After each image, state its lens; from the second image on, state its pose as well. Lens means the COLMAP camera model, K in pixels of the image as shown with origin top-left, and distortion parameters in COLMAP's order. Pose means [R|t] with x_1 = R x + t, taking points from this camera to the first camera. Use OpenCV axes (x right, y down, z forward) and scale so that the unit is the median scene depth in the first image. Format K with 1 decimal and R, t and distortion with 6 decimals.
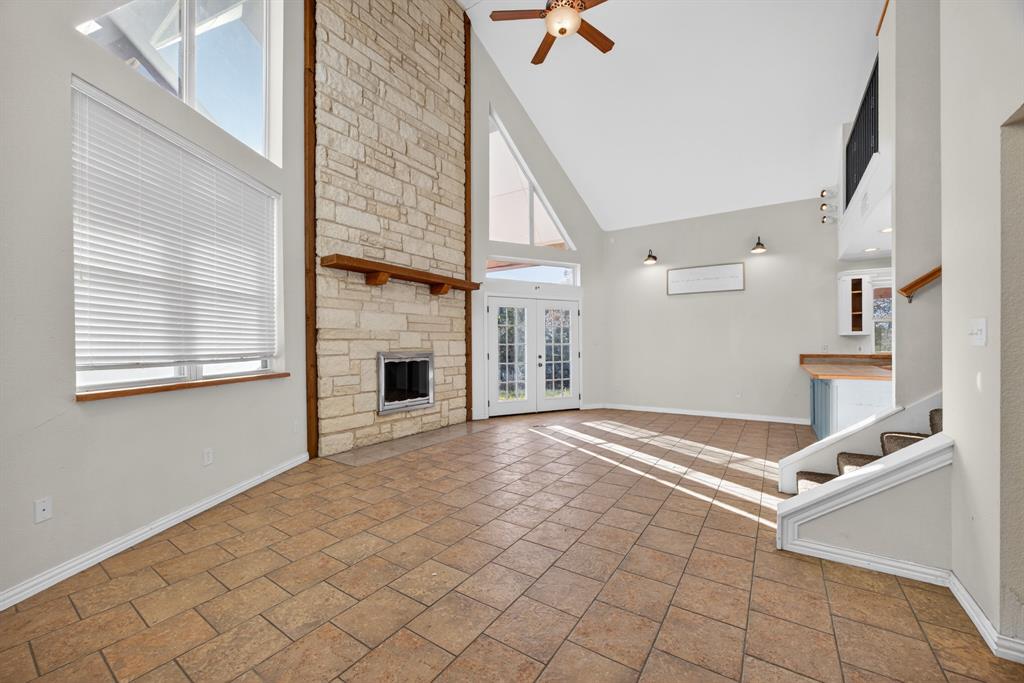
lens RADIAL K [[400.1, 0, 517.6], [0, 400.1, 345.1], [0, 0, 1]] dist [-0.022650, 0.007017]
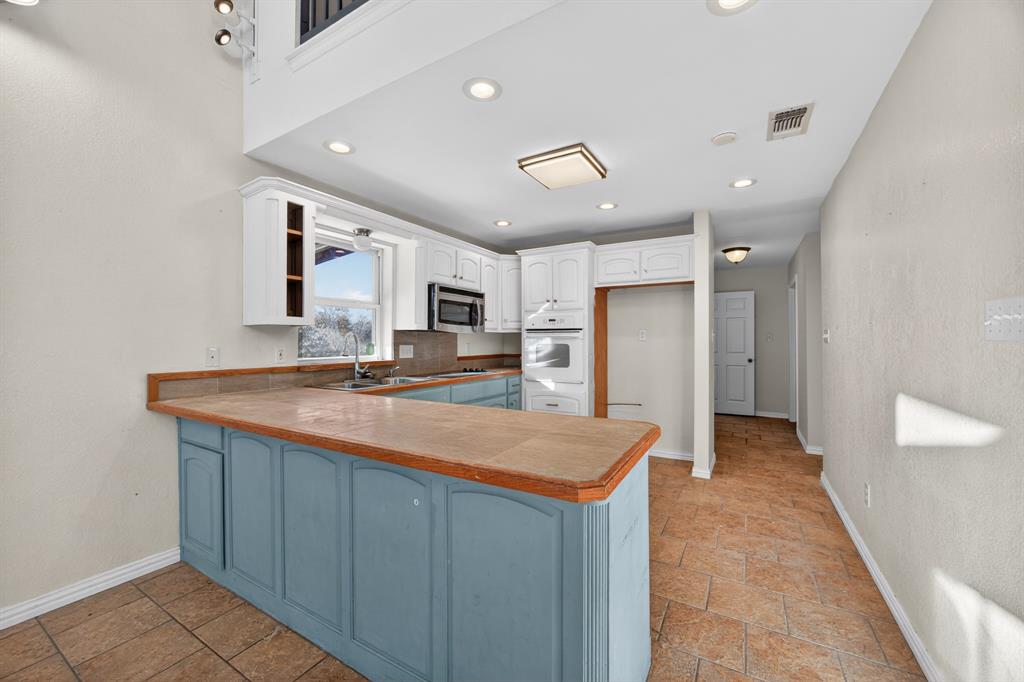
lens RADIAL K [[400.1, 0, 511.1], [0, 400.1, 341.0], [0, 0, 1]] dist [-0.022650, 0.007017]
pose [[-0.053361, 0.003727, 0.998568, 0.379154], [0.001738, 0.999992, -0.003640, -0.005253], [-0.998574, 0.001541, -0.053367, 0.767320]]
